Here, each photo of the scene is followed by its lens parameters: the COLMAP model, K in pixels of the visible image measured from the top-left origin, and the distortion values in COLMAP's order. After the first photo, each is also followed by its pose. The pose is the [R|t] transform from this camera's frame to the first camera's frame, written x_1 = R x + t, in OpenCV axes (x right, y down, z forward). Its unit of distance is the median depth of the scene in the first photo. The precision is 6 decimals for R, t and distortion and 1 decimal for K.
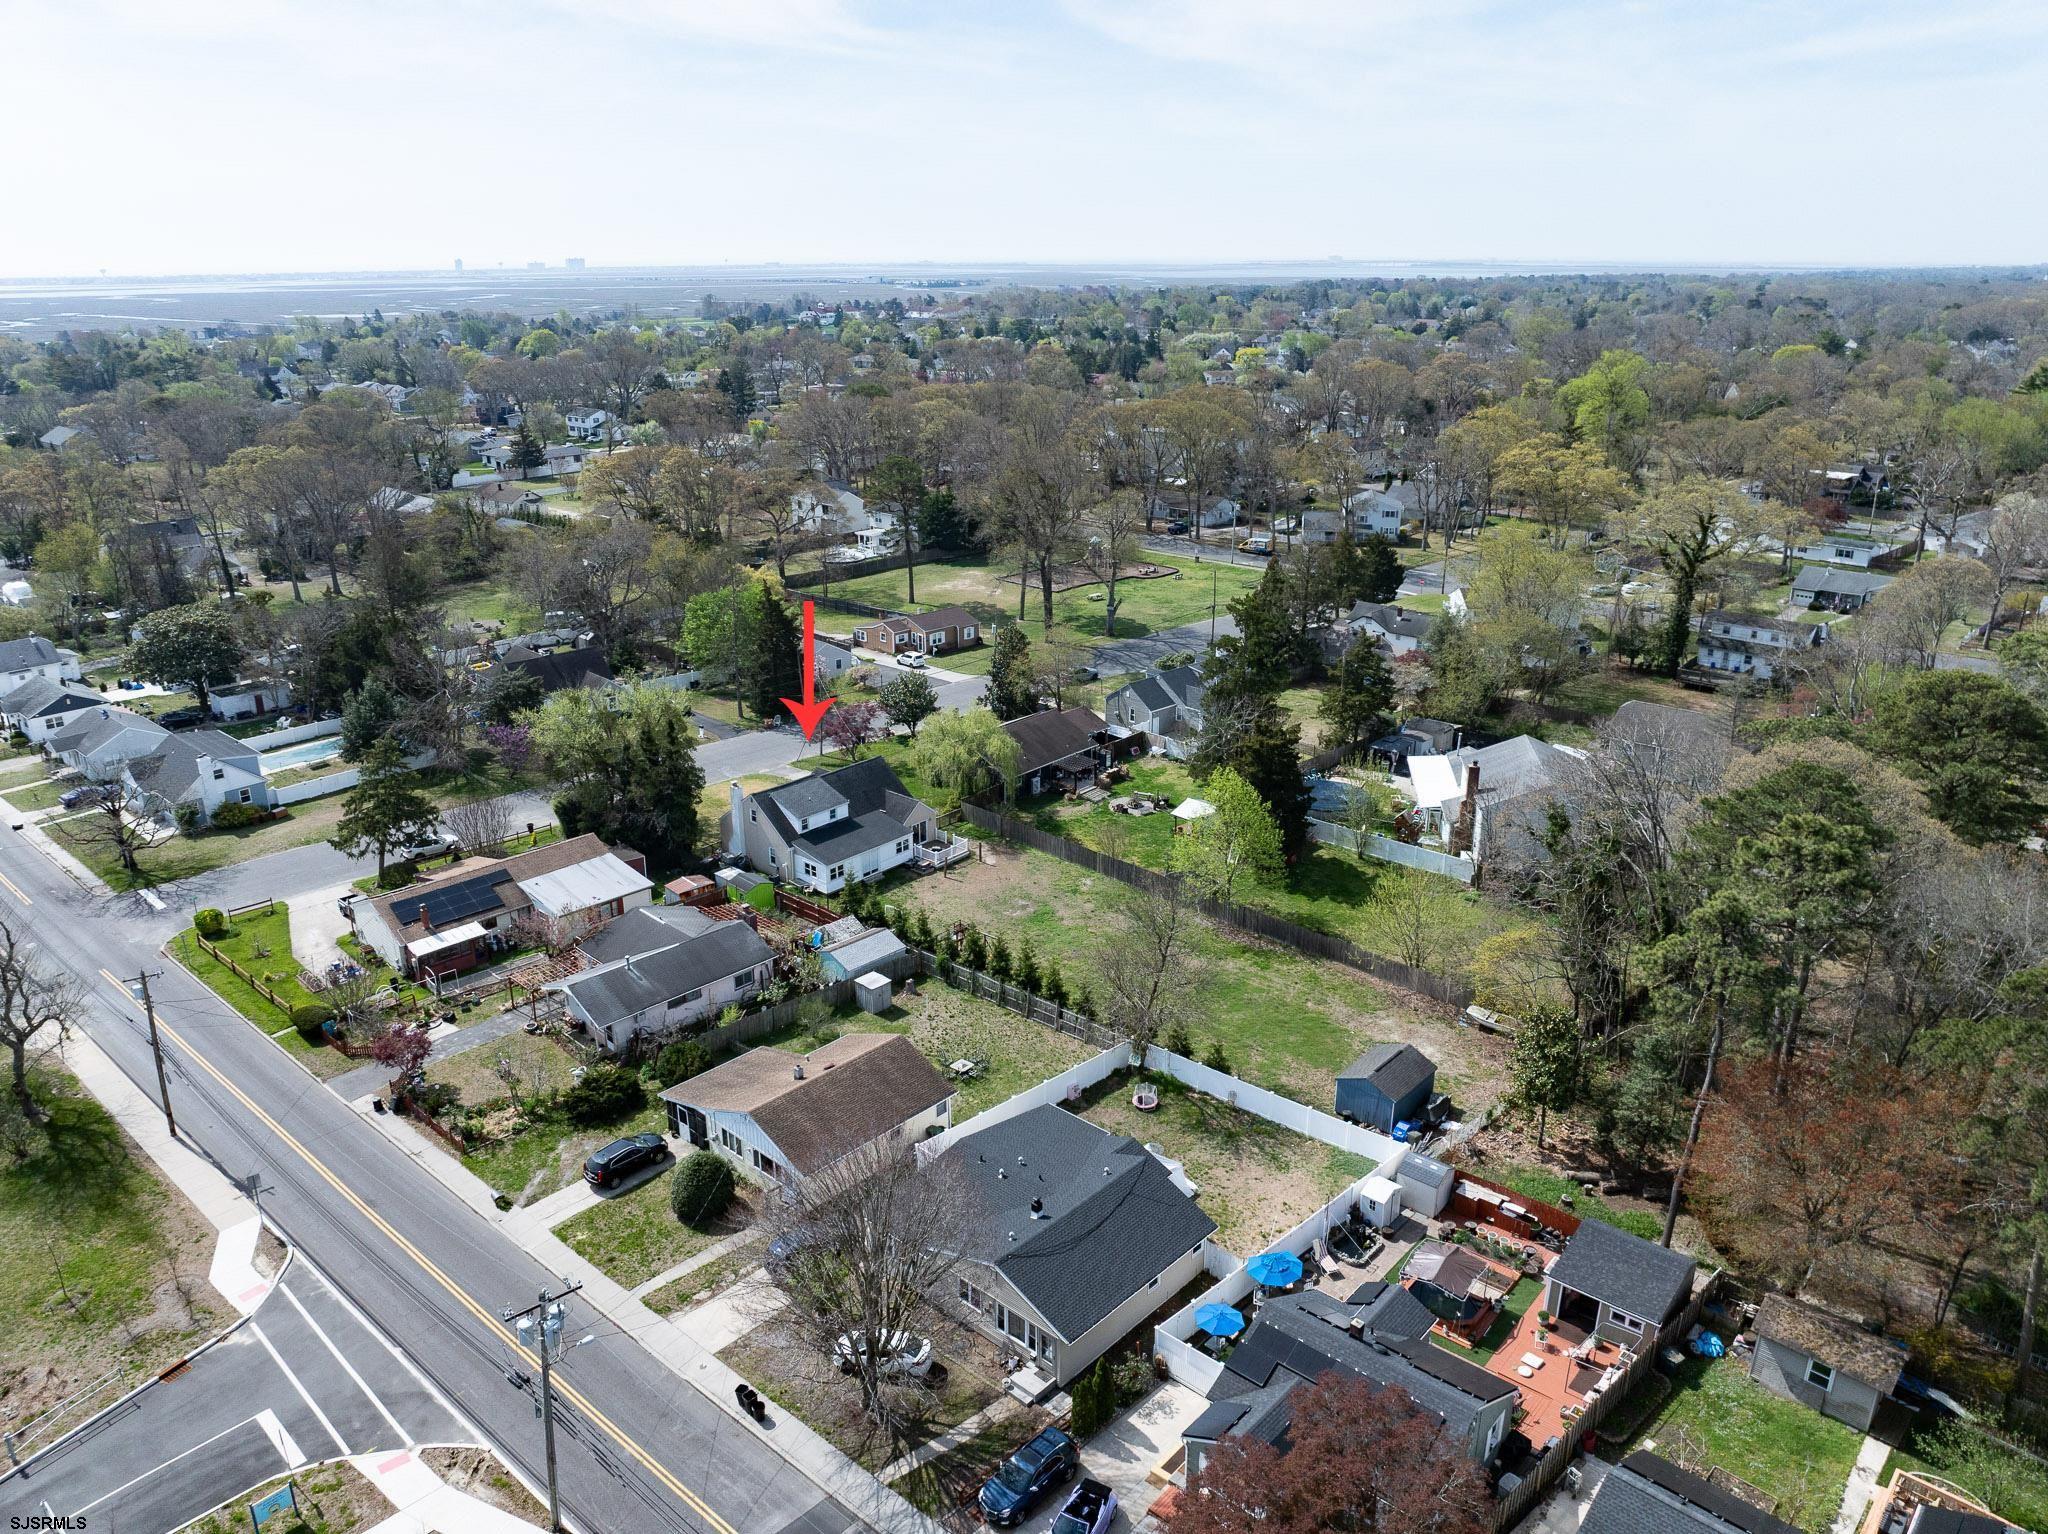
lens RADIAL K [[1441.2, 0, 1031.4], [0, 1441.2, 761.1], [0, 0, 1]] dist [-0.010936, -0.055944]
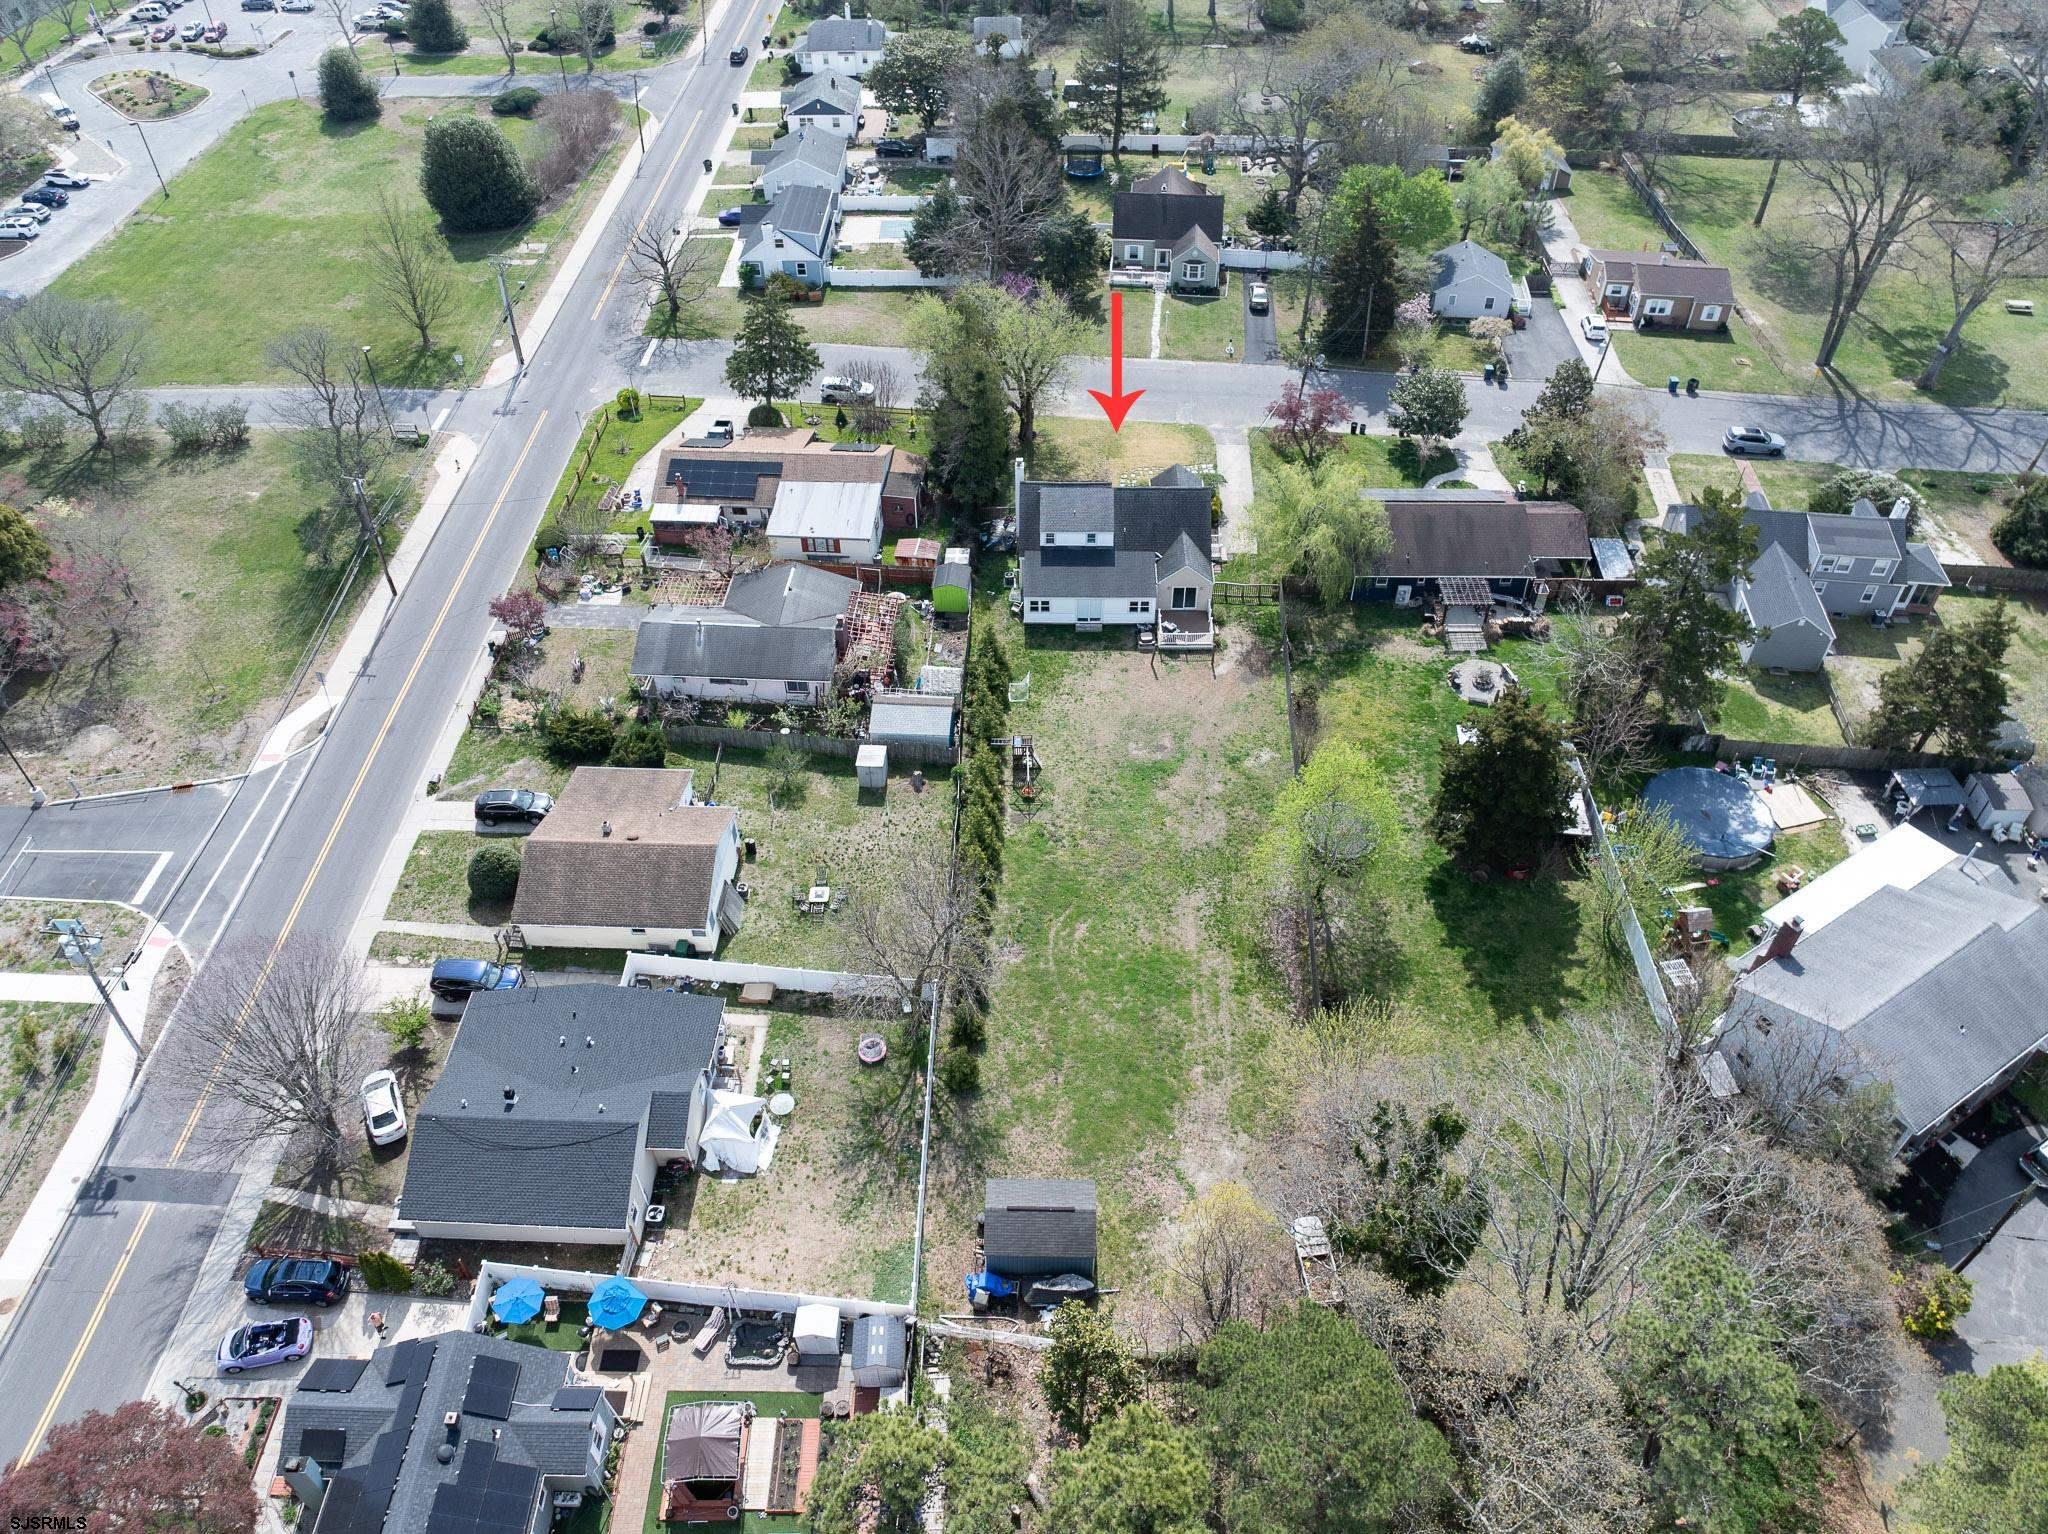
lens RADIAL K [[1447.9, 0, 1032.0], [0, 1447.9, 759.2], [0, 0, 1]] dist [-0.040206, 0.006396]
pose [[0.652645, 0.524267, -0.546990, 0.458394], [-0.247861, 0.829955, 0.499740, -0.331285], [0.715974, -0.190575, 0.671611, 0.418891]]
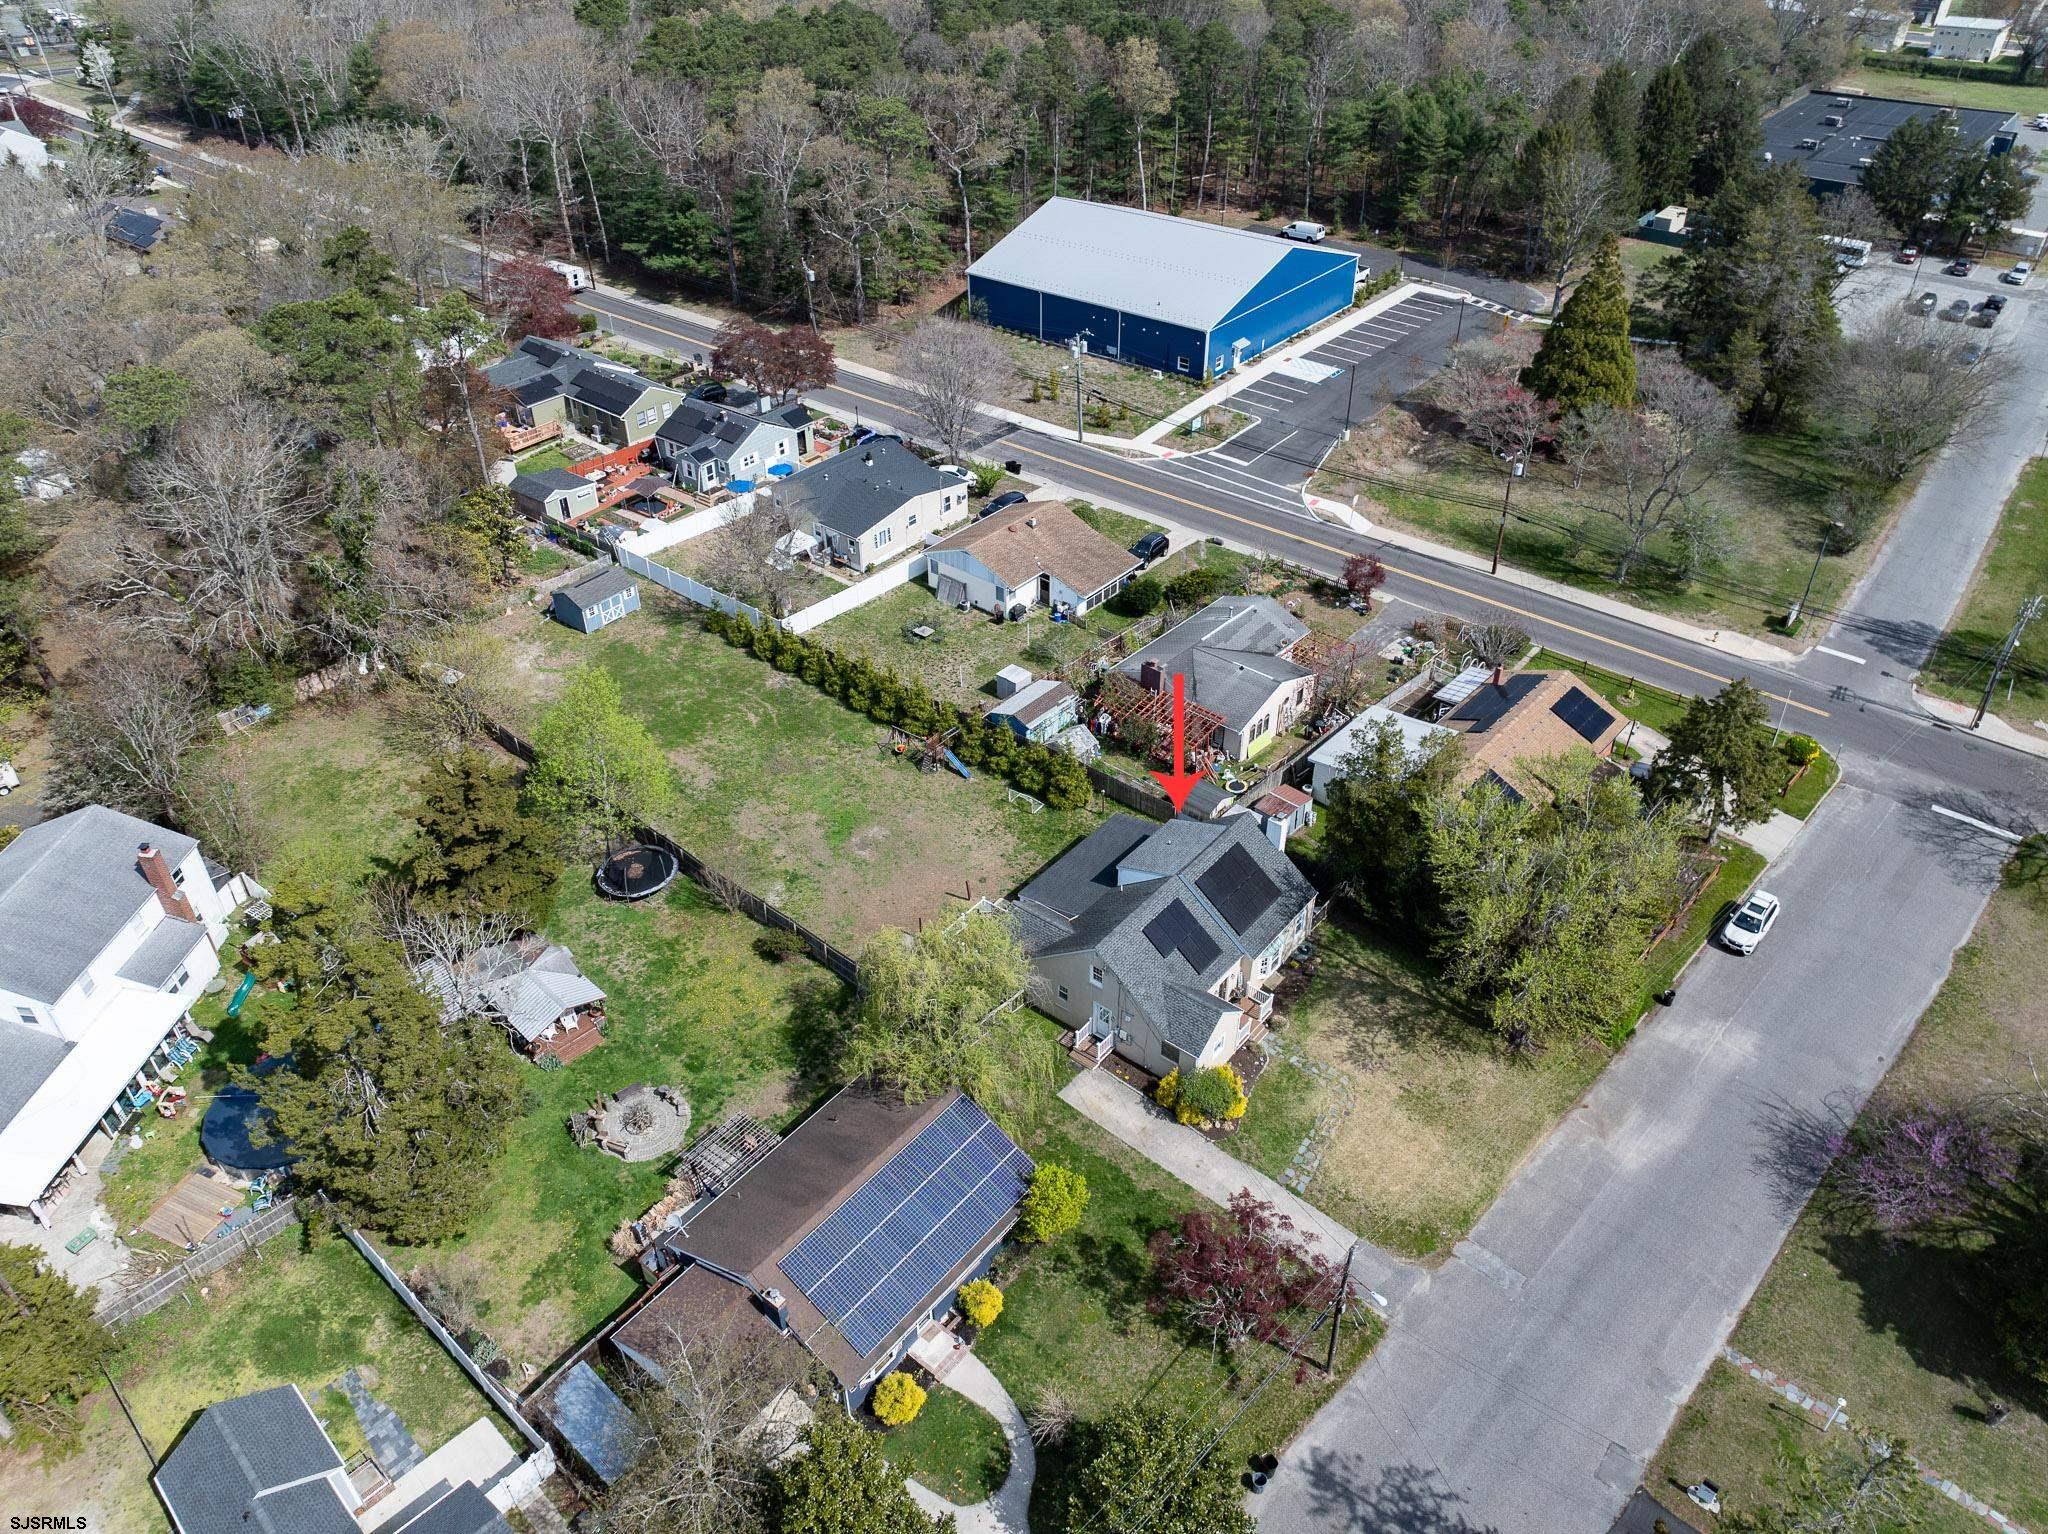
lens RADIAL K [[1447.9, 0, 1032.0], [0, 1447.9, 759.2], [0, 0, 1]] dist [-0.040206, 0.006396]
pose [[-0.998426, 0.040952, -0.038325, -0.076735], [-0.007941, 0.573203, 0.819375, -0.638497], [0.055523, 0.818389, -0.571976, 1.576246]]
